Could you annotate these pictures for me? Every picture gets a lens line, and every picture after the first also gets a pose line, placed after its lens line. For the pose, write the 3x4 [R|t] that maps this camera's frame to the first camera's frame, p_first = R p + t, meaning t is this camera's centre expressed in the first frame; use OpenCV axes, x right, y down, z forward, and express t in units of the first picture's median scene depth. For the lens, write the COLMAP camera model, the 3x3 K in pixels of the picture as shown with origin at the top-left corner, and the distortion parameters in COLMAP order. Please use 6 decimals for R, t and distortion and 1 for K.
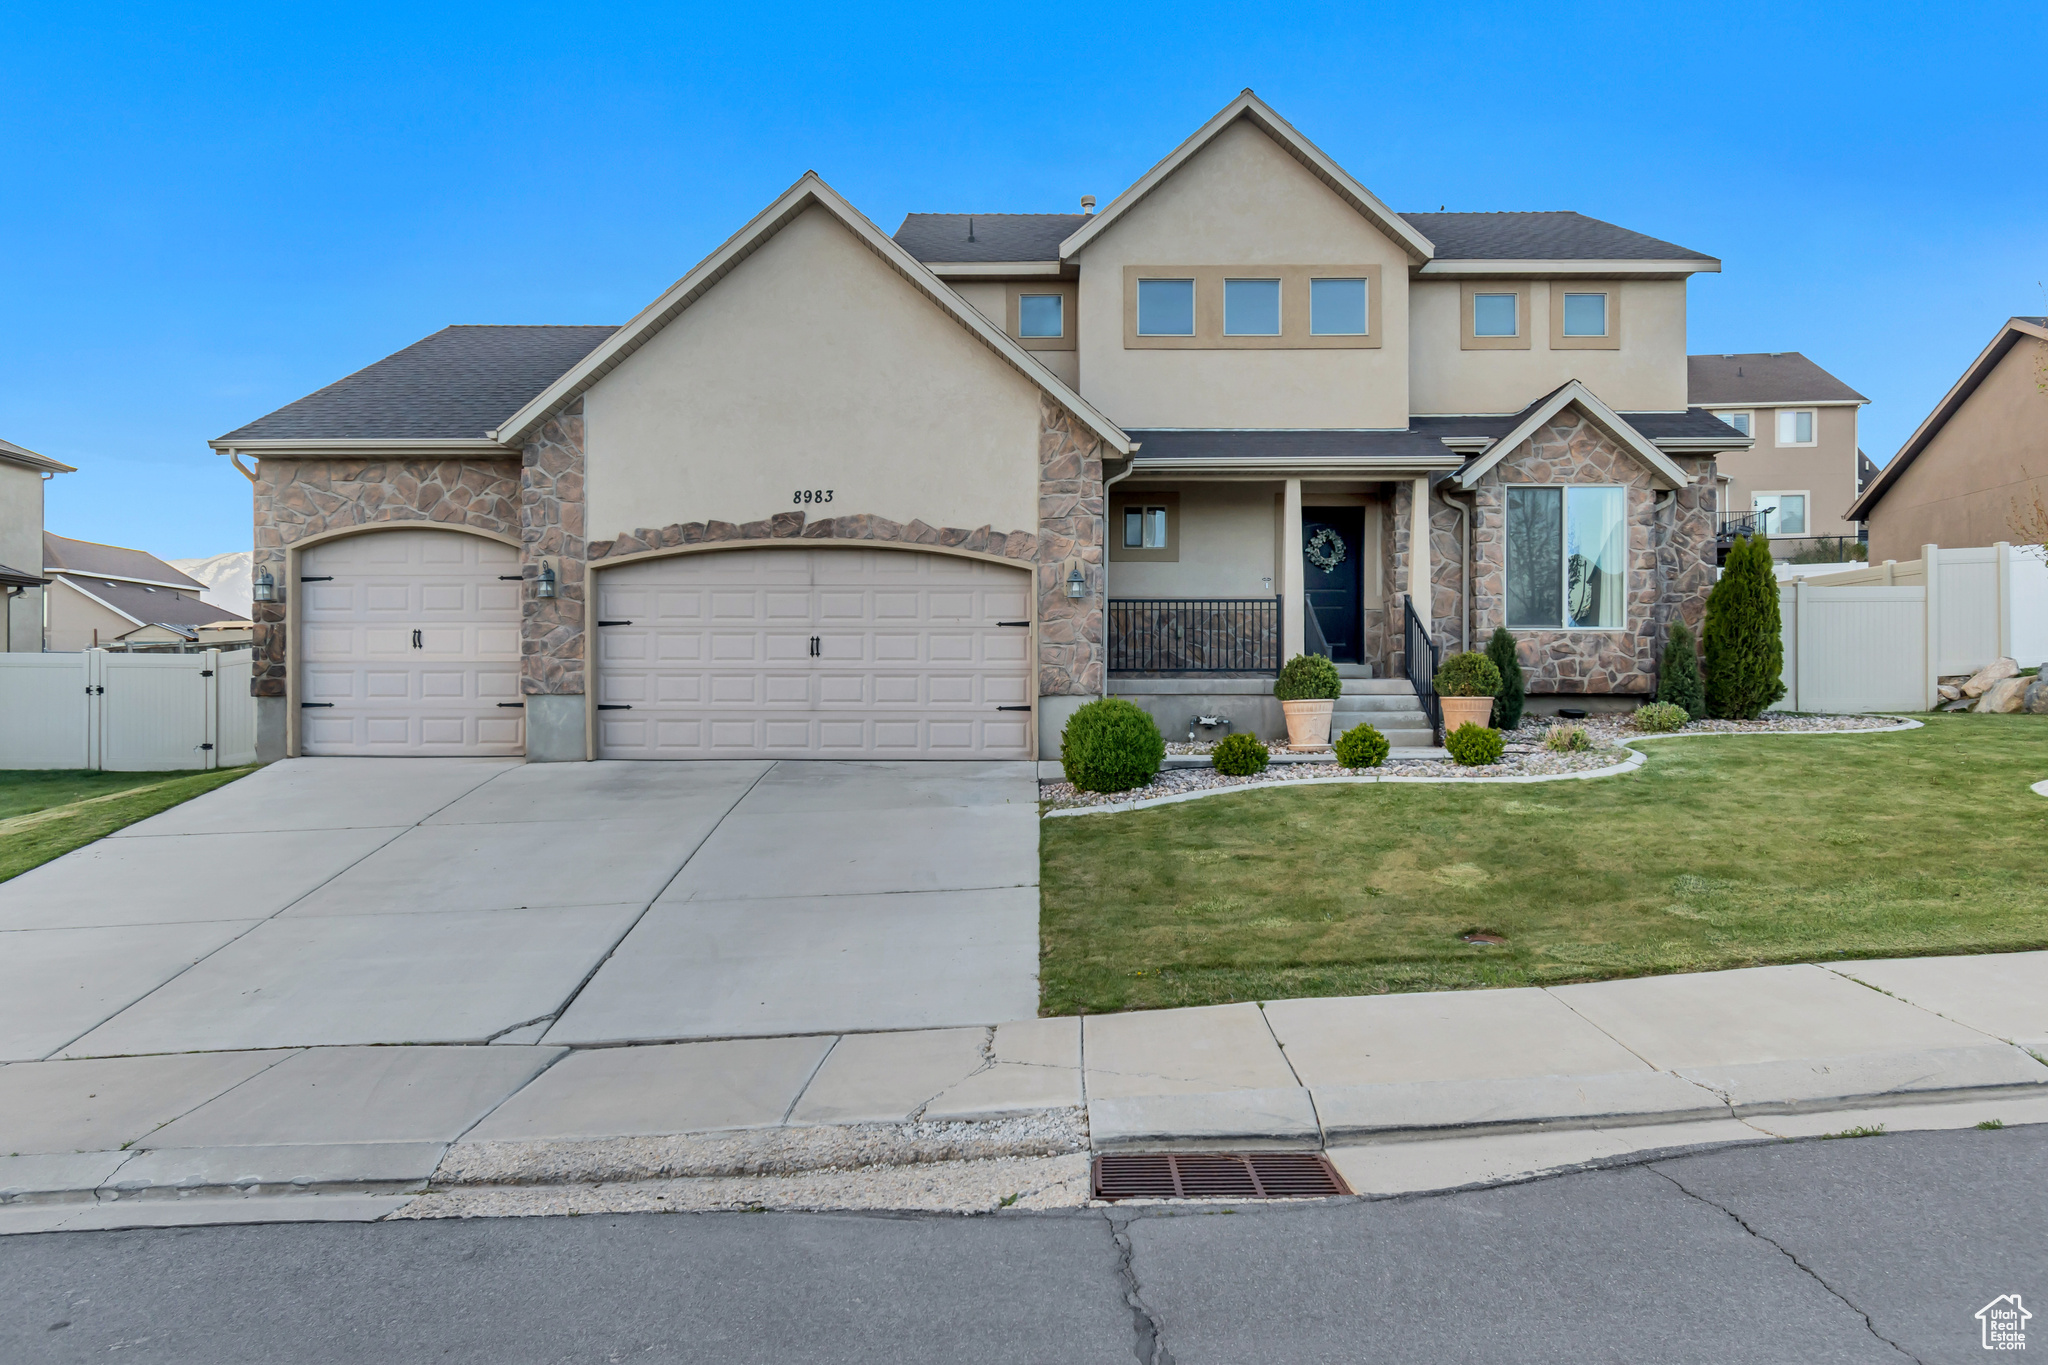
lens RADIAL K [[1297.8, 0, 1029.8], [0, 1297.8, 684.0], [0, 0, 1]] dist [0.004006, -0.003132]
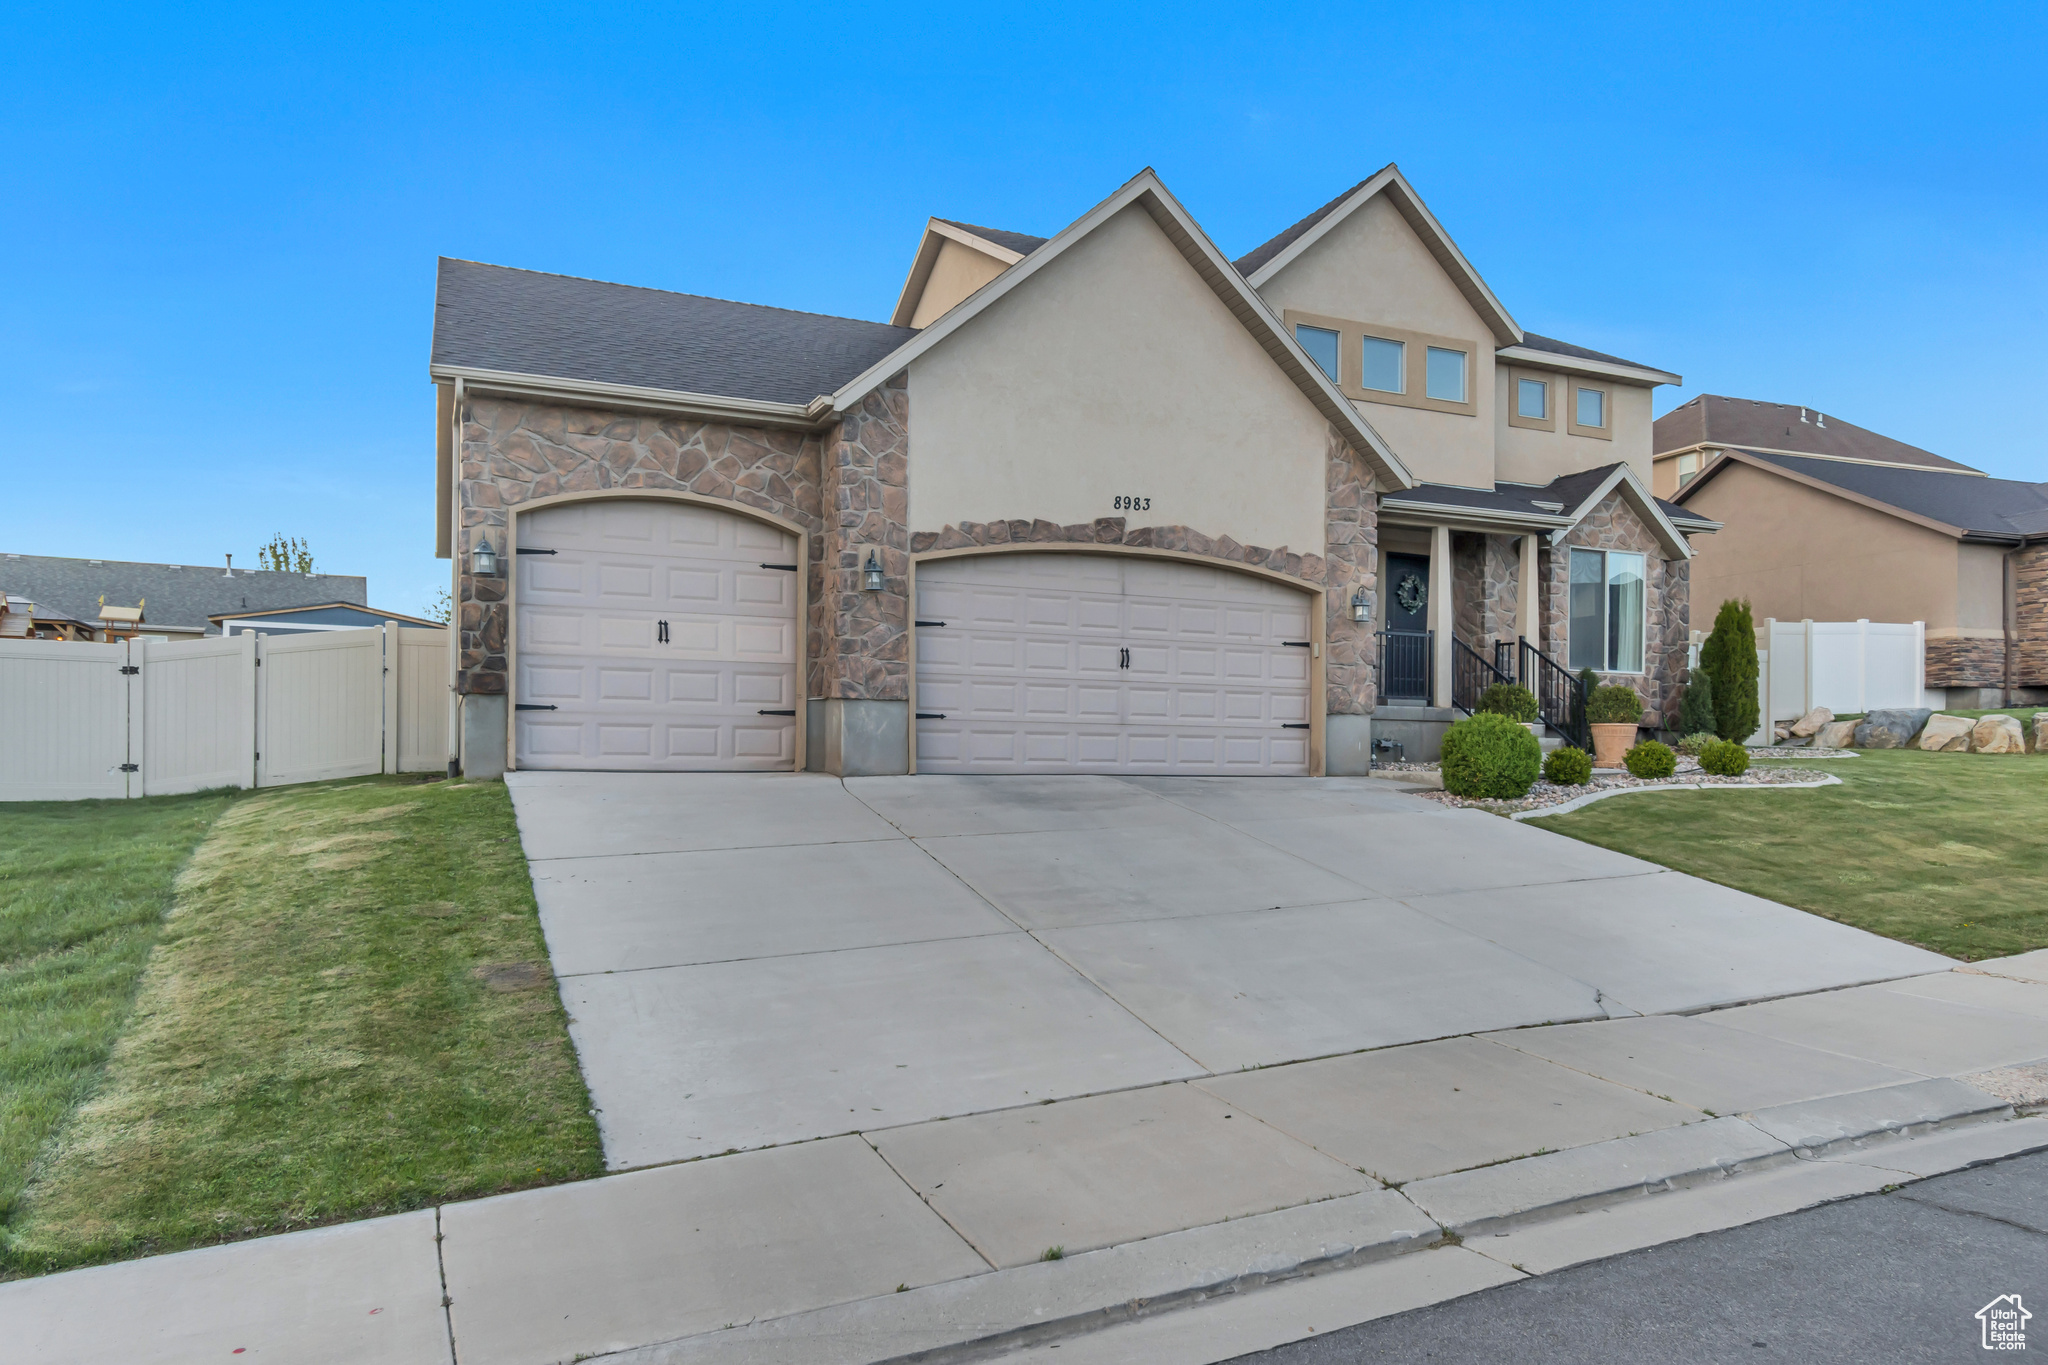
lens RADIAL K [[1297.8, 0, 1098.6], [0, 1297.8, 744.9], [0, 0, 1]] dist [0.004006, -0.003132]
pose [[0.915404, 0.012844, 0.402332, -0.560315], [-0.014517, 0.999894, 0.001108, 0.034239], [-0.402276, -0.006855, 0.915493, 0.117190]]
